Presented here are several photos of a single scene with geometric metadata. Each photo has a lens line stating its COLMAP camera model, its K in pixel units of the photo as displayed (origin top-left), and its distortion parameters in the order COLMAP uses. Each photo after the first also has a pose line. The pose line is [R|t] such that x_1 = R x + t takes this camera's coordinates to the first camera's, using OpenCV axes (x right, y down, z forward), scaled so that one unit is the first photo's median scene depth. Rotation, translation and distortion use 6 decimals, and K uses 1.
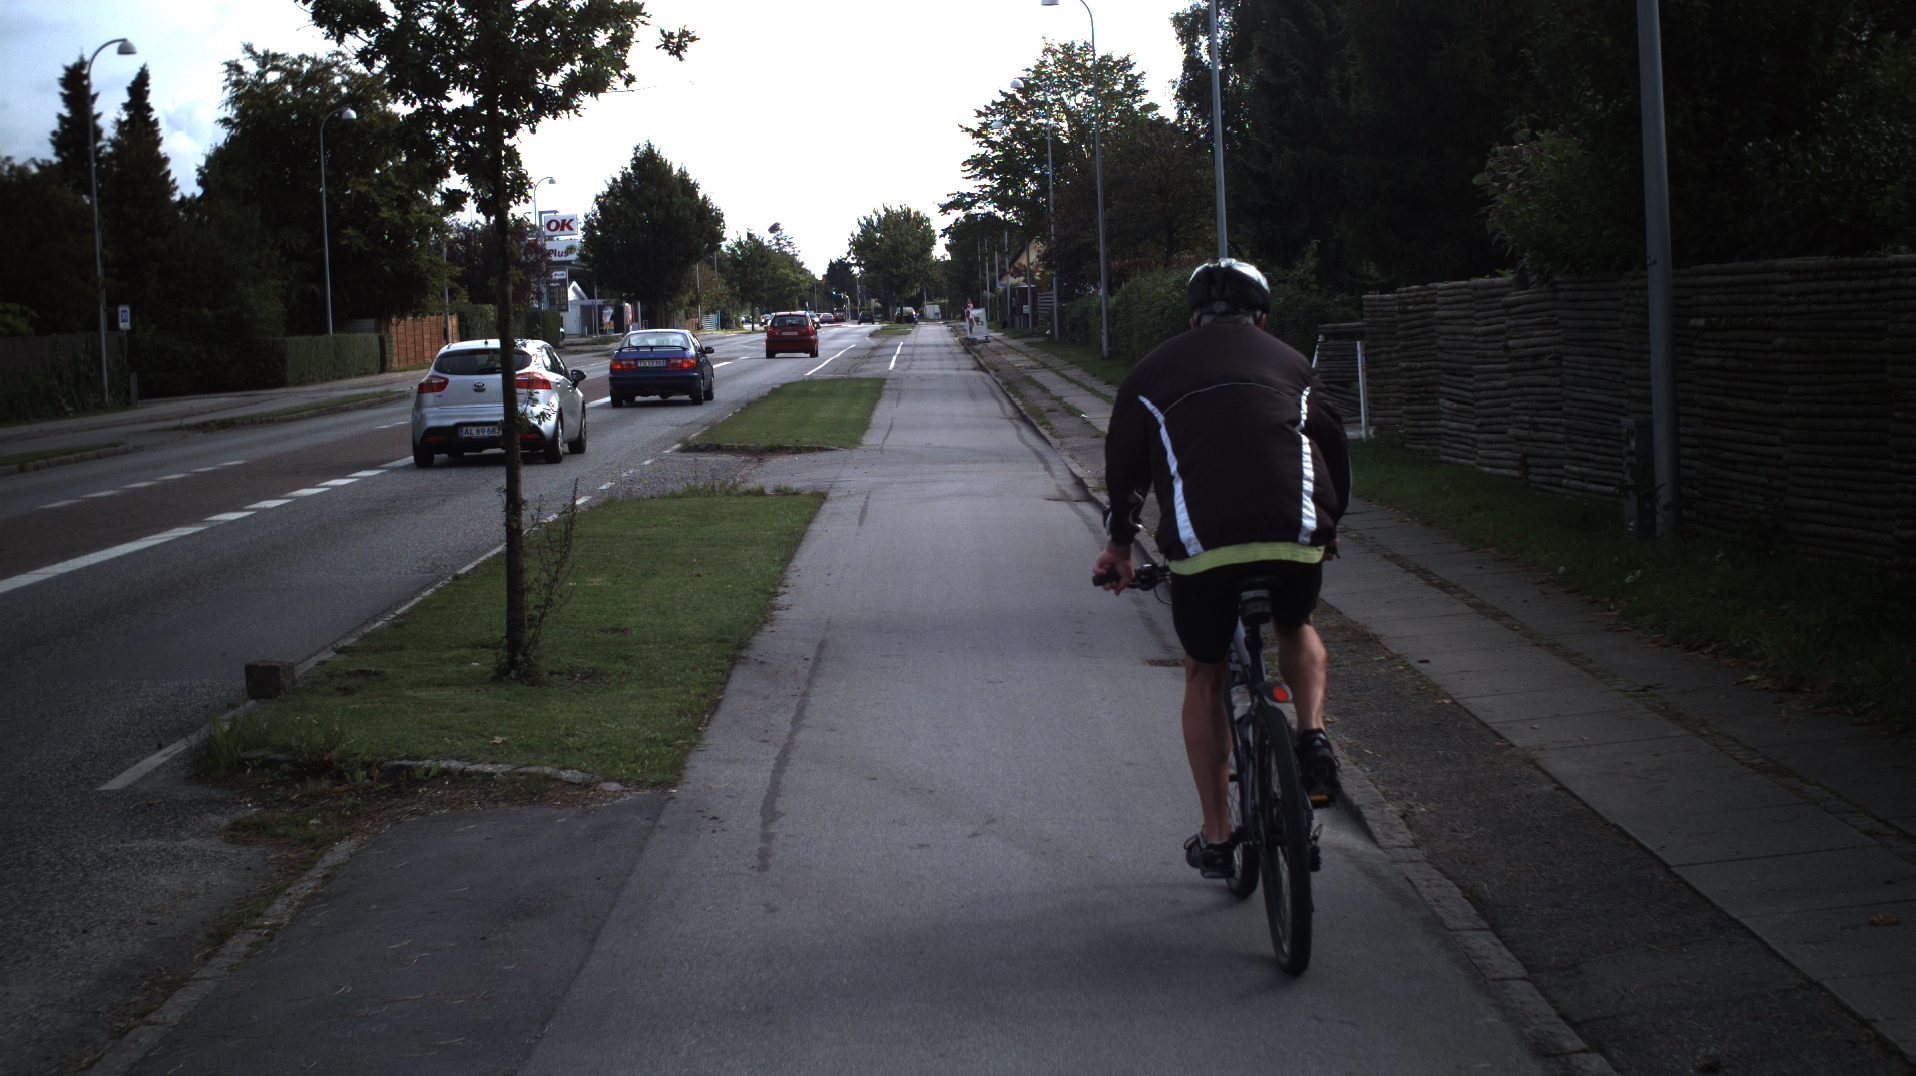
lens RADIAL K [[4348.4, 0, 966.0], [0, 4348.4, 536.1], [0, 0, 1]] dist [-0.347053, 0.000000]
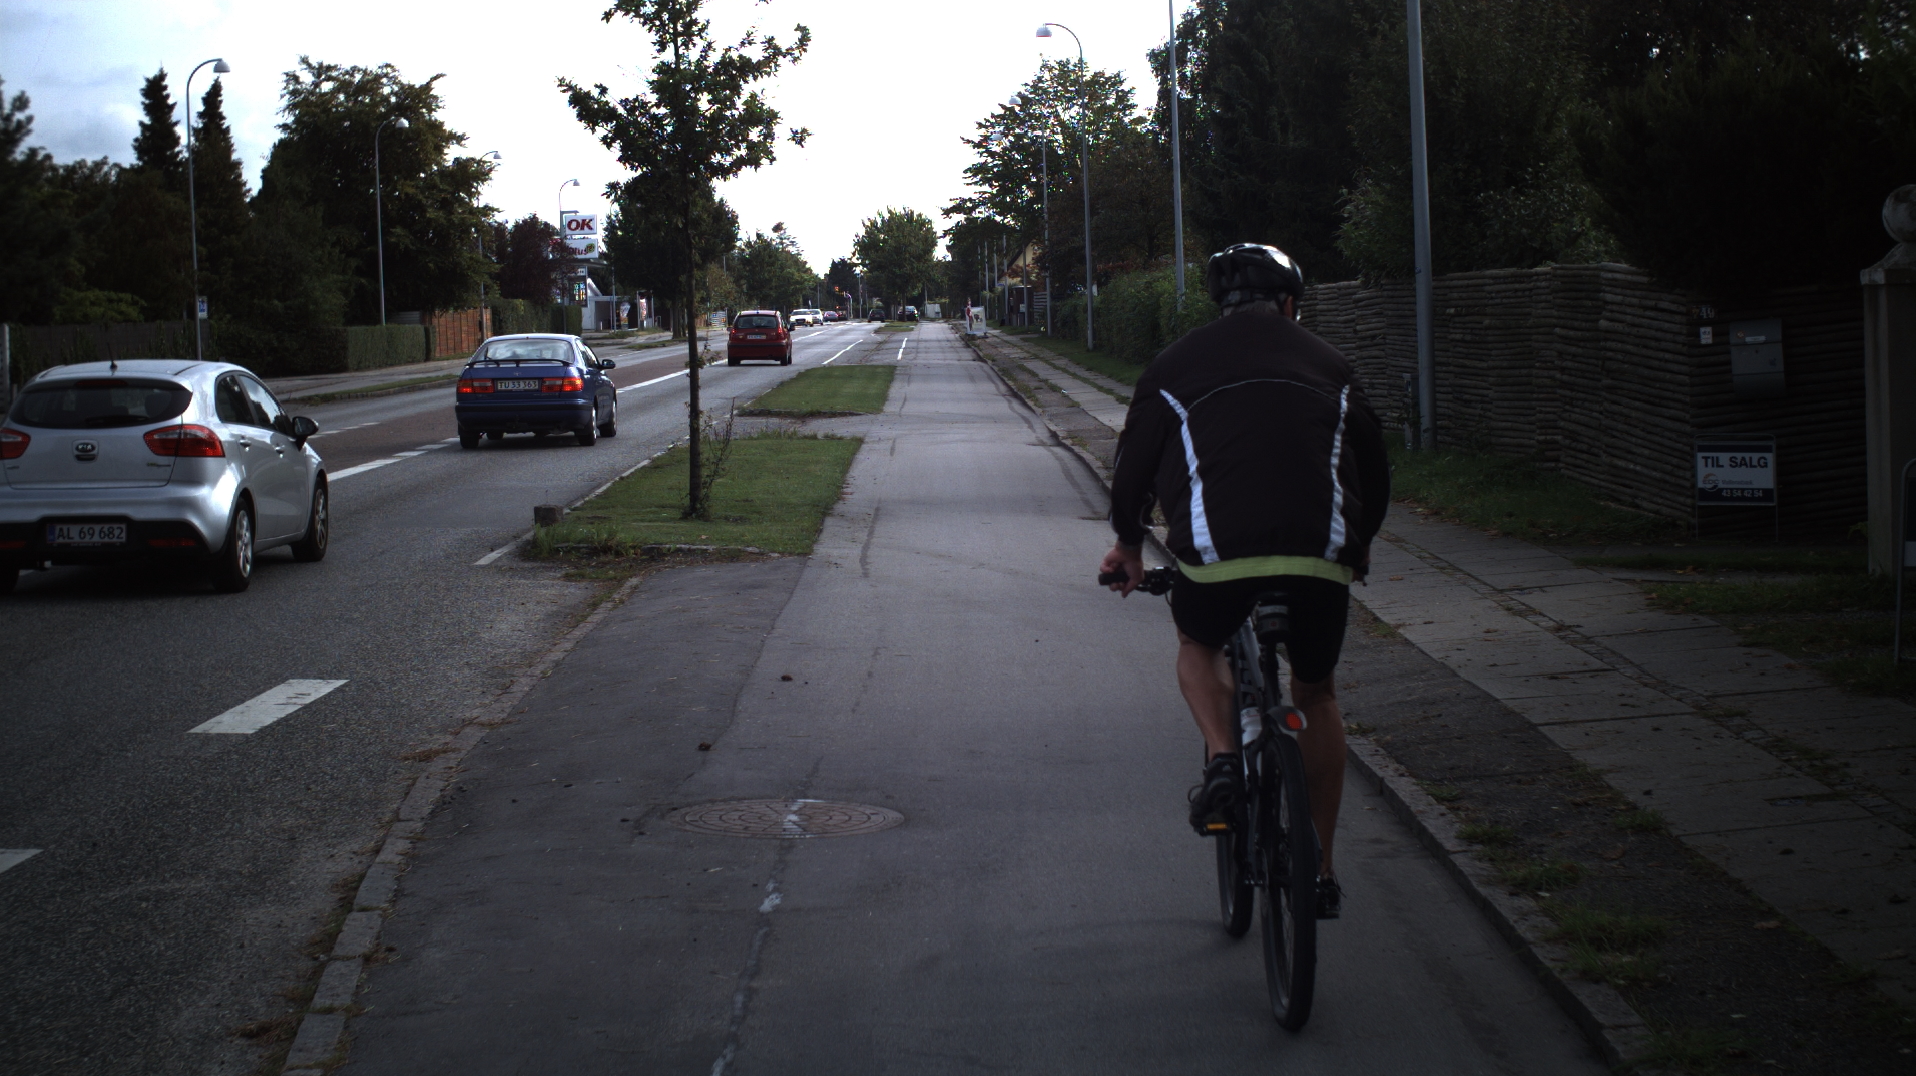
lens RADIAL K [[4348.4, 0, 945.6], [0, 4348.4, 533.9], [0, 0, 1]] dist [-0.347053, 0.000000]
pose [[0.999957, 0.008272, -0.004120, -0.000365], [-0.008275, 0.999966, -0.000533, 0.007594], [0.004115, 0.000567, 0.999991, -0.127950]]
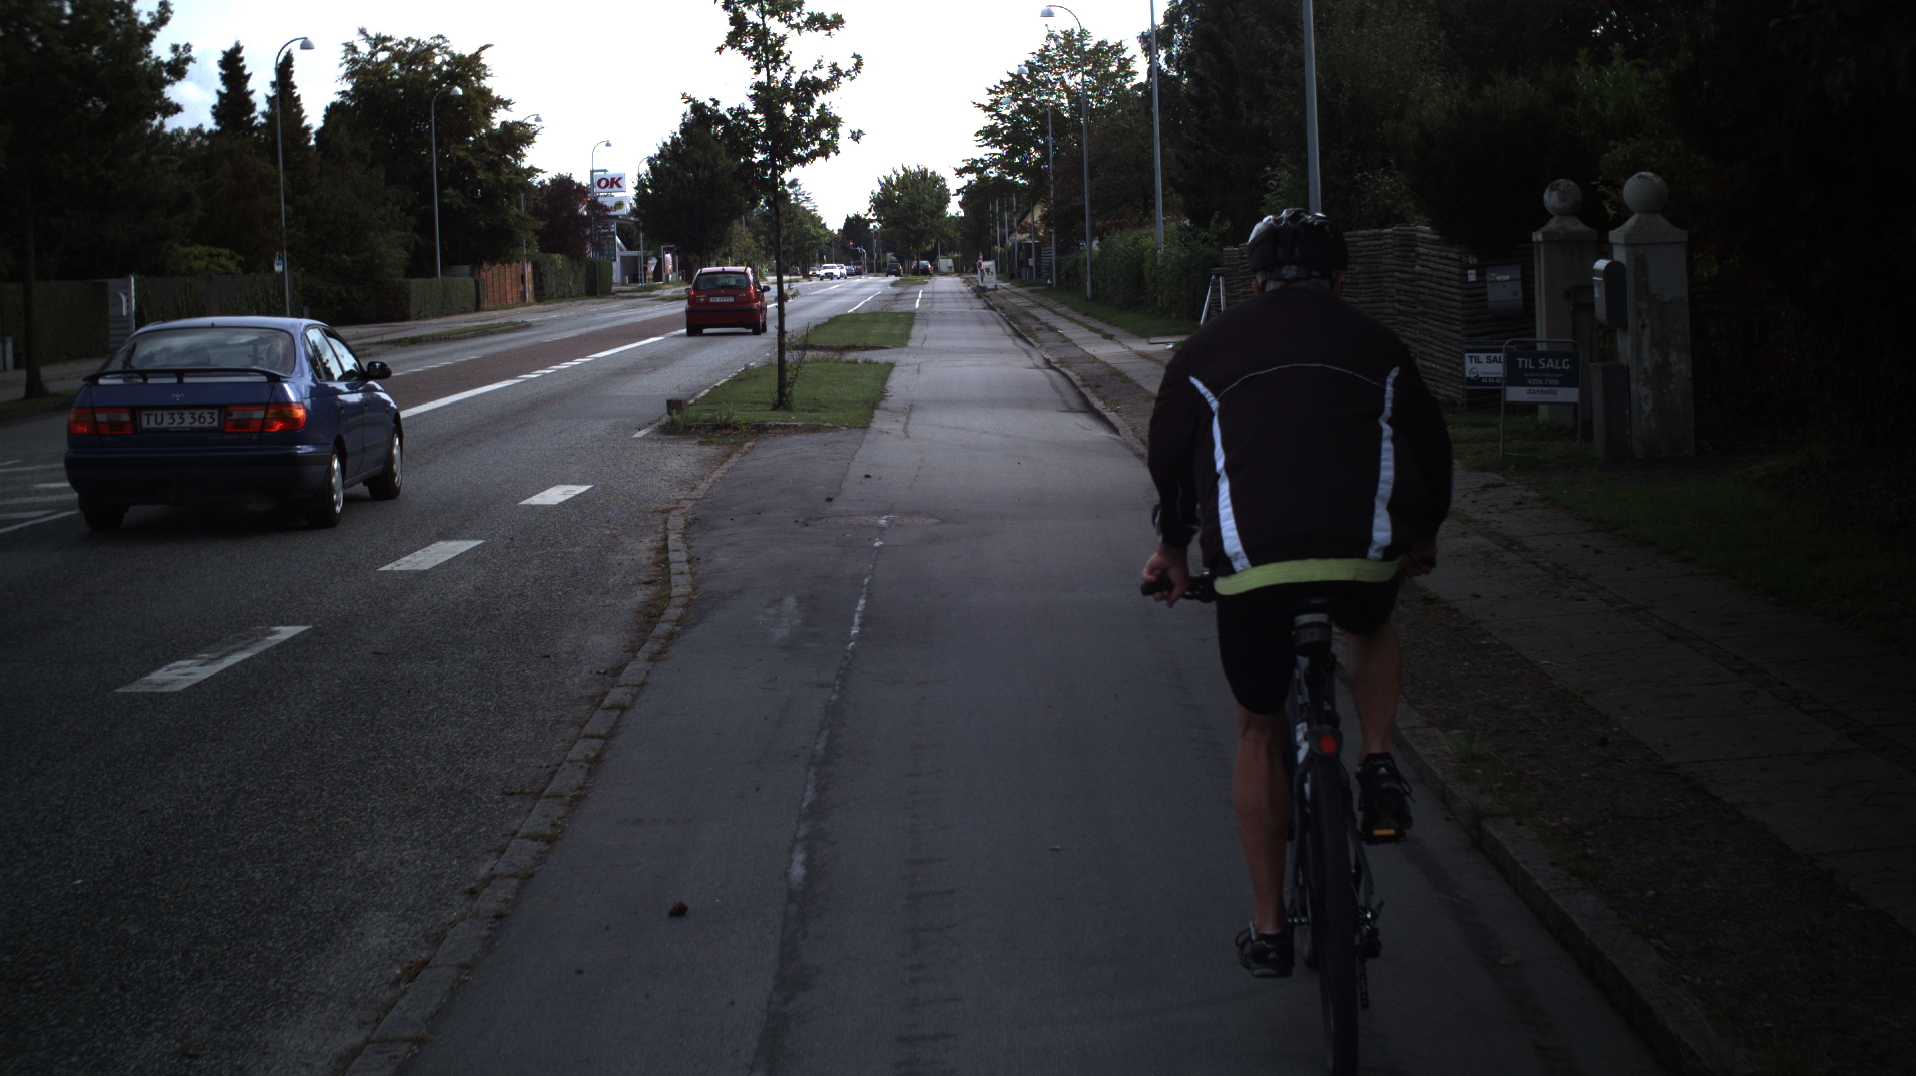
lens RADIAL K [[4348.4, 0, 957.0], [0, 4348.4, 545.4], [0, 0, 1]] dist [-0.347053, 0.000000]
pose [[0.999959, 0.008031, -0.004212, -0.000119], [-0.007978, 0.999890, 0.012496, 0.014770], [0.004312, -0.012462, 0.999913, -0.255364]]
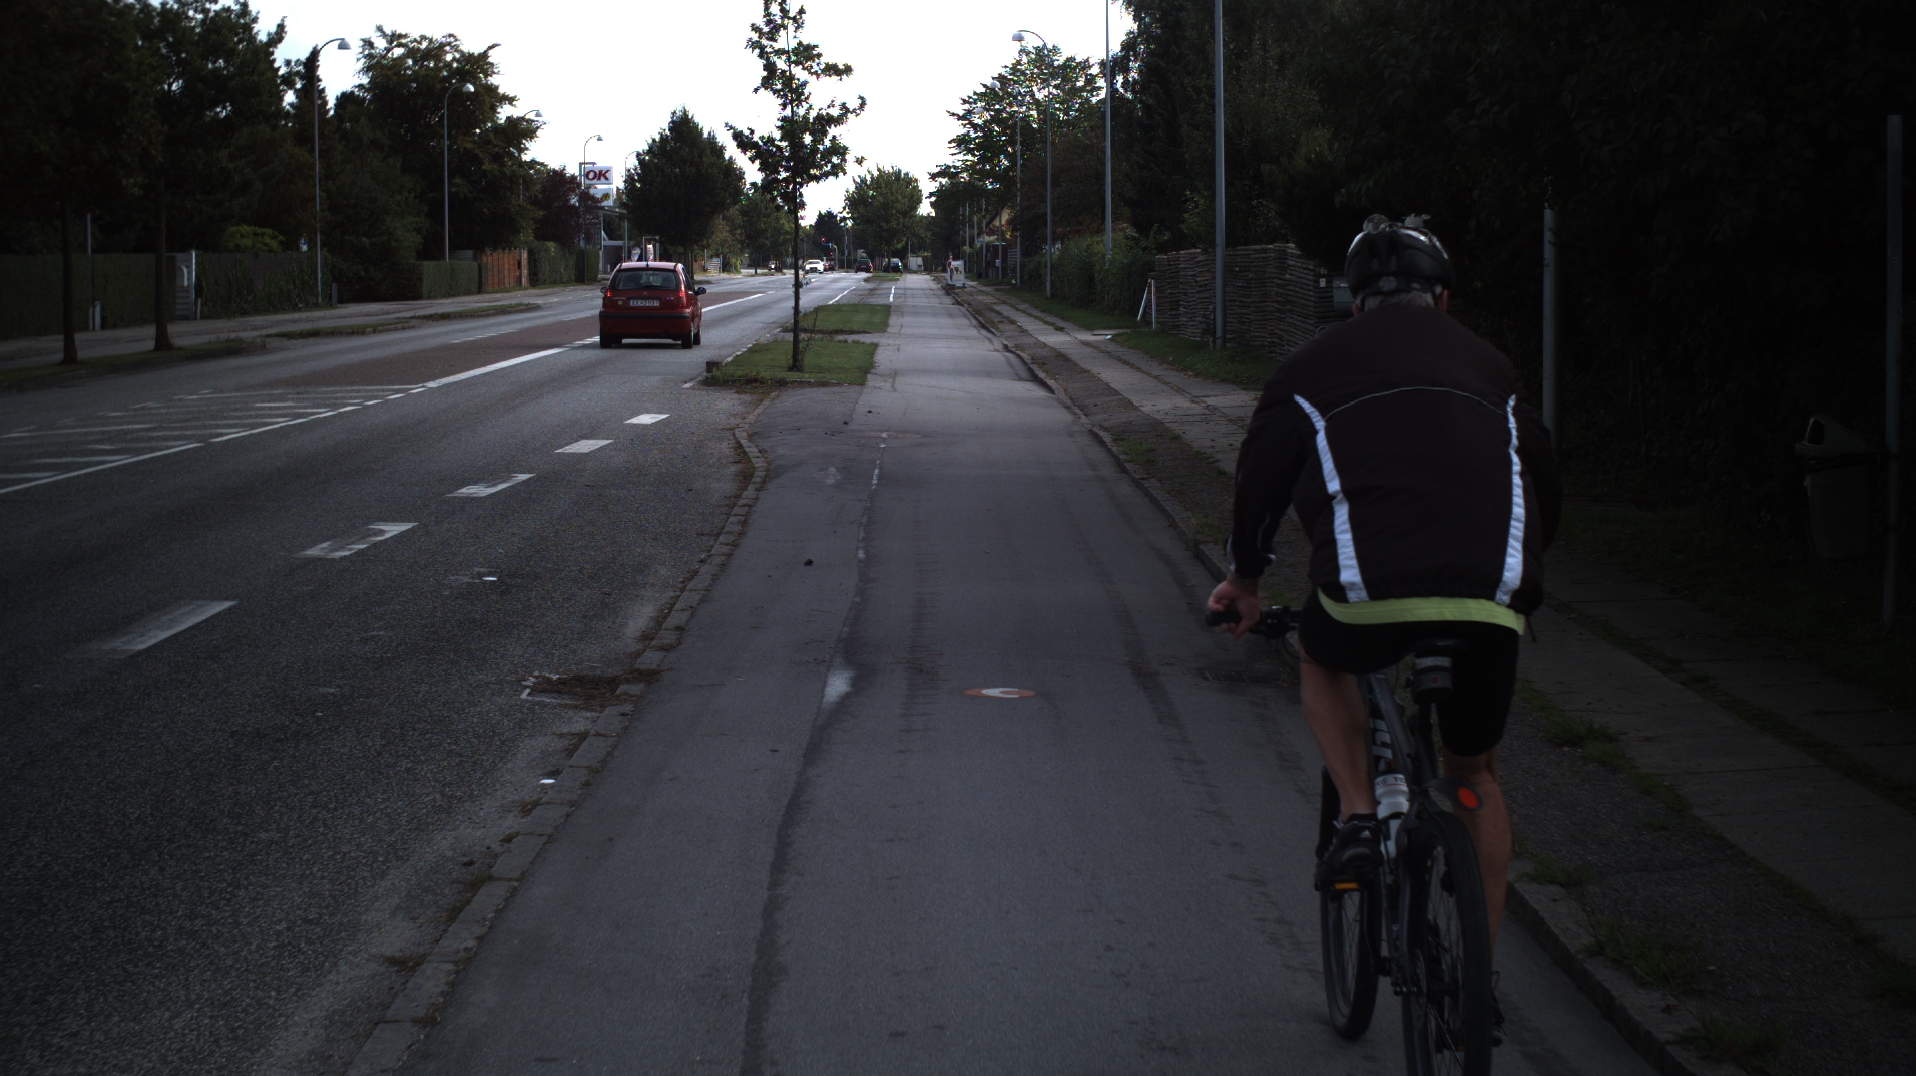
lens RADIAL K [[4348.4, 0, 964.8], [0, 4348.4, 529.3], [0, 0, 1]] dist [-0.347053, 0.000000]
pose [[0.999278, 0.037406, 0.006642, -0.000807], [-0.037463, 0.999260, 0.008740, 0.021473], [-0.006310, -0.008982, 0.999940, -0.382961]]
